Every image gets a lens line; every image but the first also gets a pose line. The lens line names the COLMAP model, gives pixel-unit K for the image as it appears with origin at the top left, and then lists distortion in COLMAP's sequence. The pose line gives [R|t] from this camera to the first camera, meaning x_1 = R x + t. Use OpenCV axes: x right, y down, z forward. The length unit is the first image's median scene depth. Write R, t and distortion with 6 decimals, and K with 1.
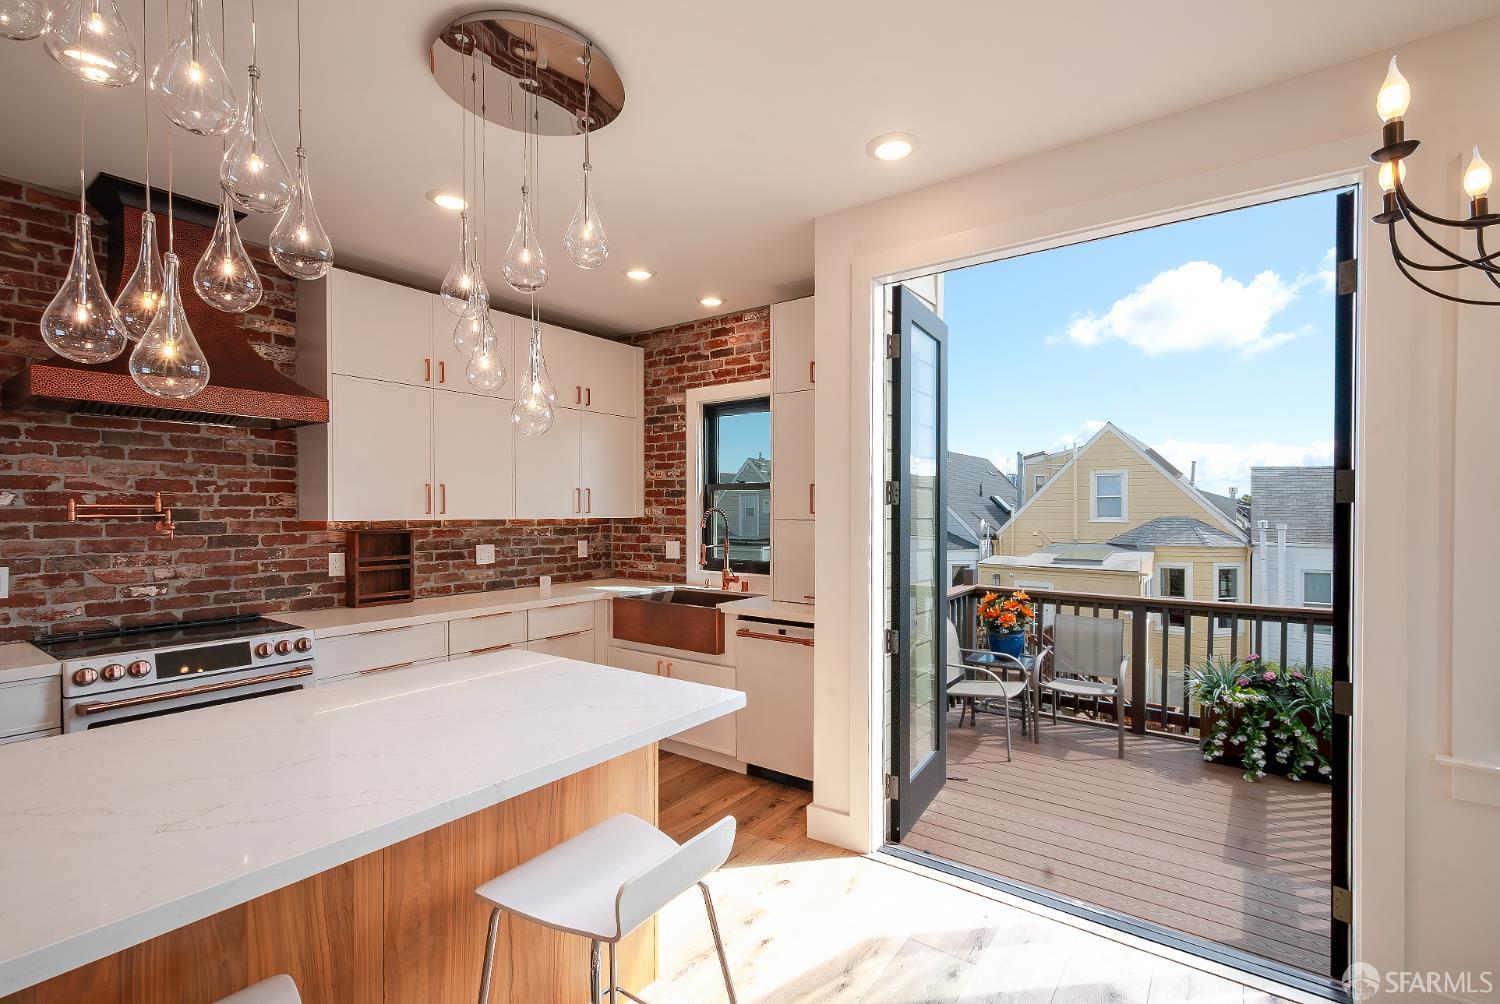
lens RADIAL K [[691.0, 0, 765.7], [0, 691.0, 514.7], [0, 0, 1]] dist [0.017017, -0.007105]
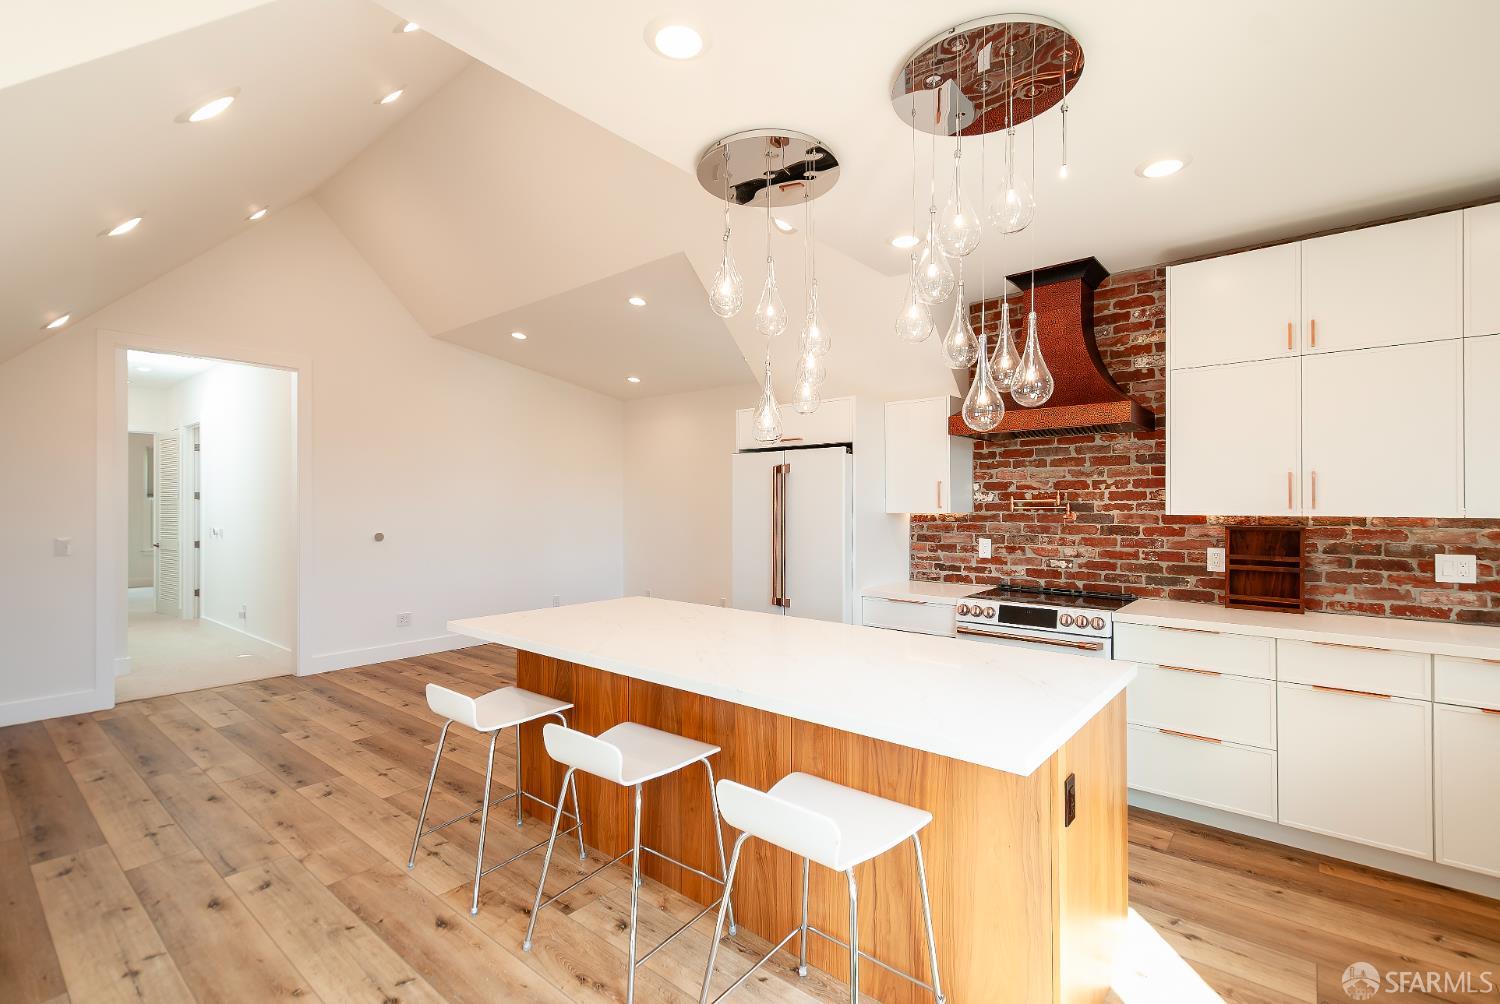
lens RADIAL K [[691.0, 0, 740.9], [0, 691.0, 498.8], [0, 0, 1]] dist [0.017017, -0.007105]
pose [[-0.091701, -0.002253, -0.995784, 0.350200], [-0.004814, 0.999987, -0.001819, -0.007500], [0.995775, 0.004626, -0.091711, 0.359908]]
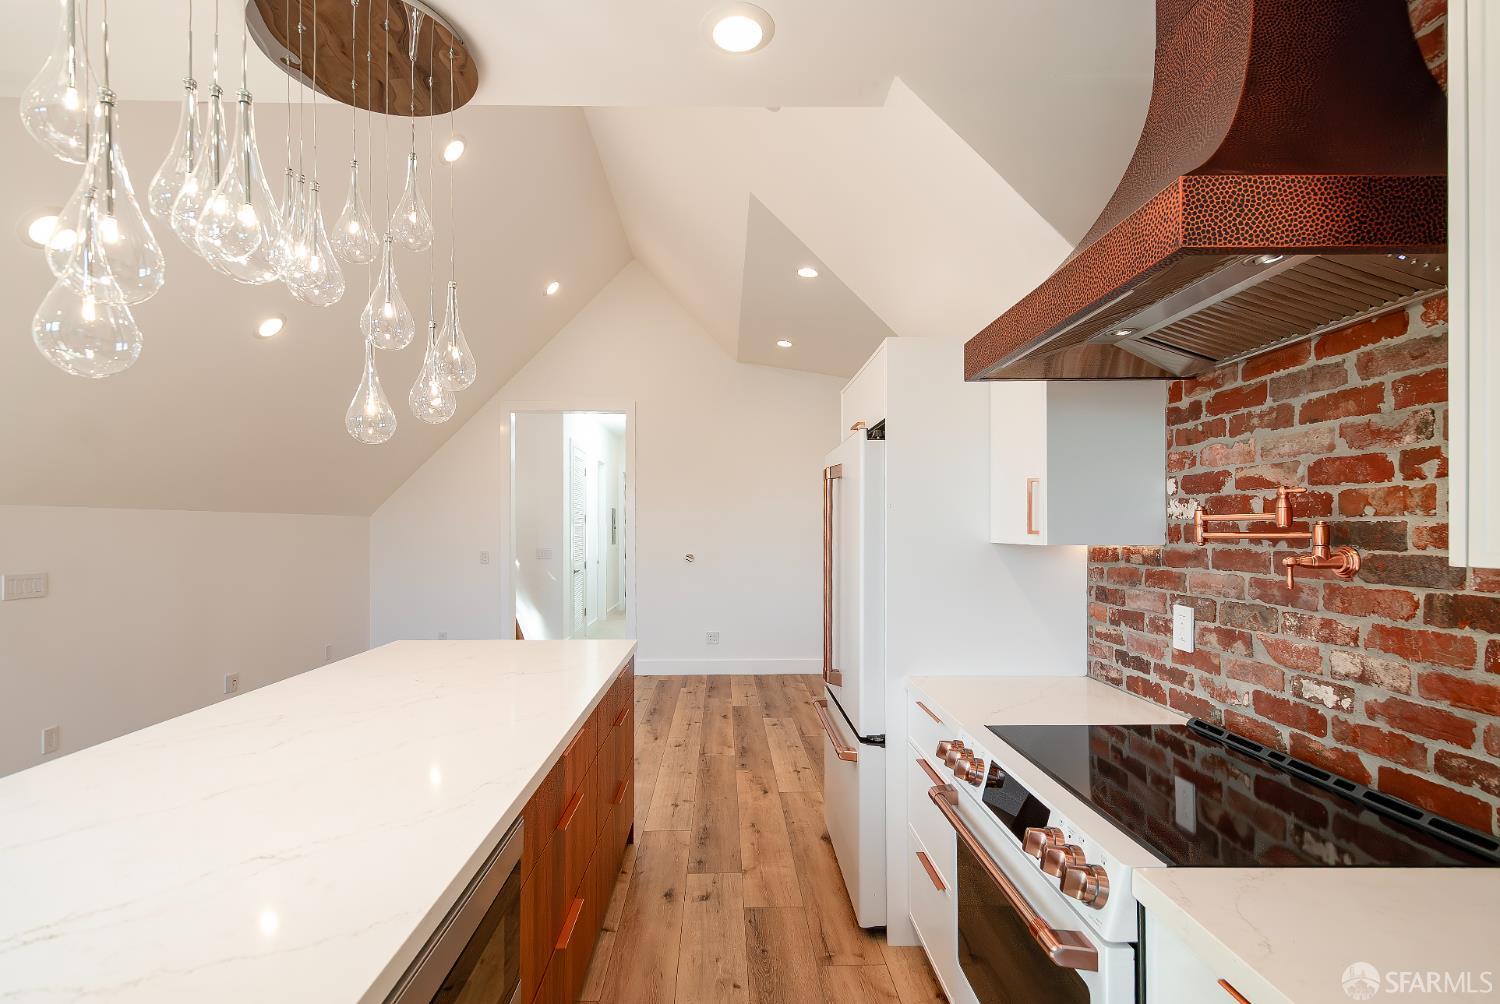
lens RADIAL K [[691.0, 0, 742.5], [0, 691.0, 520.4], [0, 0, 1]] dist [0.017017, -0.007105]
pose [[-0.798157, -0.010329, -0.602361, -0.198656], [-0.008475, 0.999947, -0.005917, -0.002232], [0.602390, 0.000383, -0.798202, 0.804875]]
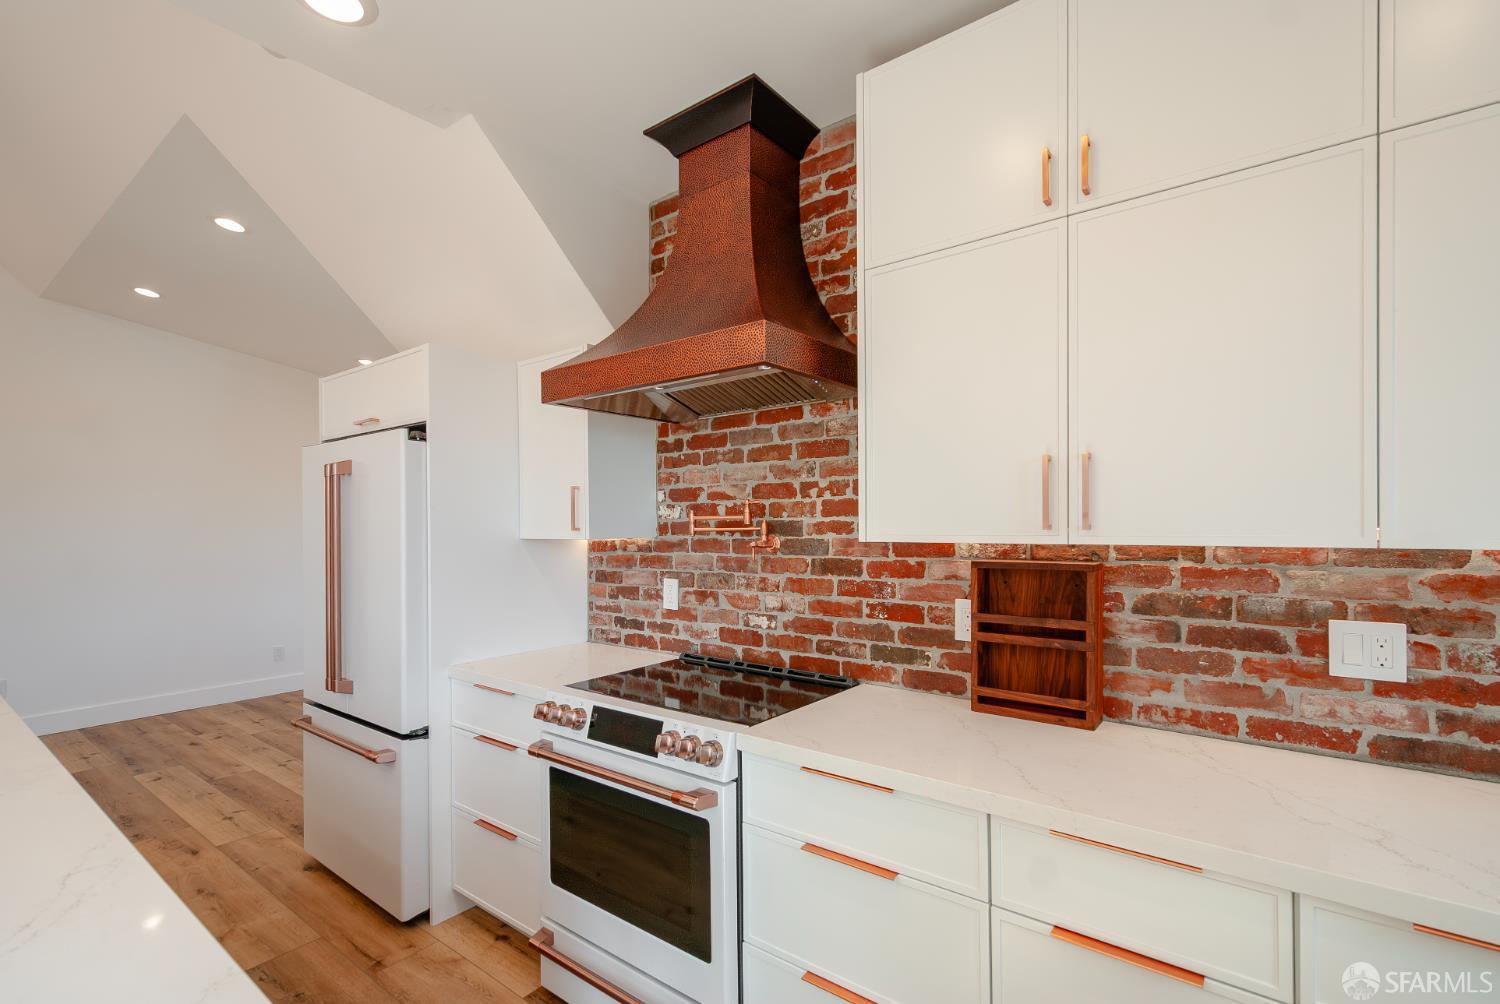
lens RADIAL K [[691.0, 0, 748.2], [0, 691.0, 526.7], [0, 0, 1]] dist [0.017017, -0.007105]
pose [[-0.037080, 0.007856, -0.999281, -0.056943], [0.000493, 0.999969, 0.007843, -0.005498], [0.999312, -0.000201, -0.037082, 0.716015]]
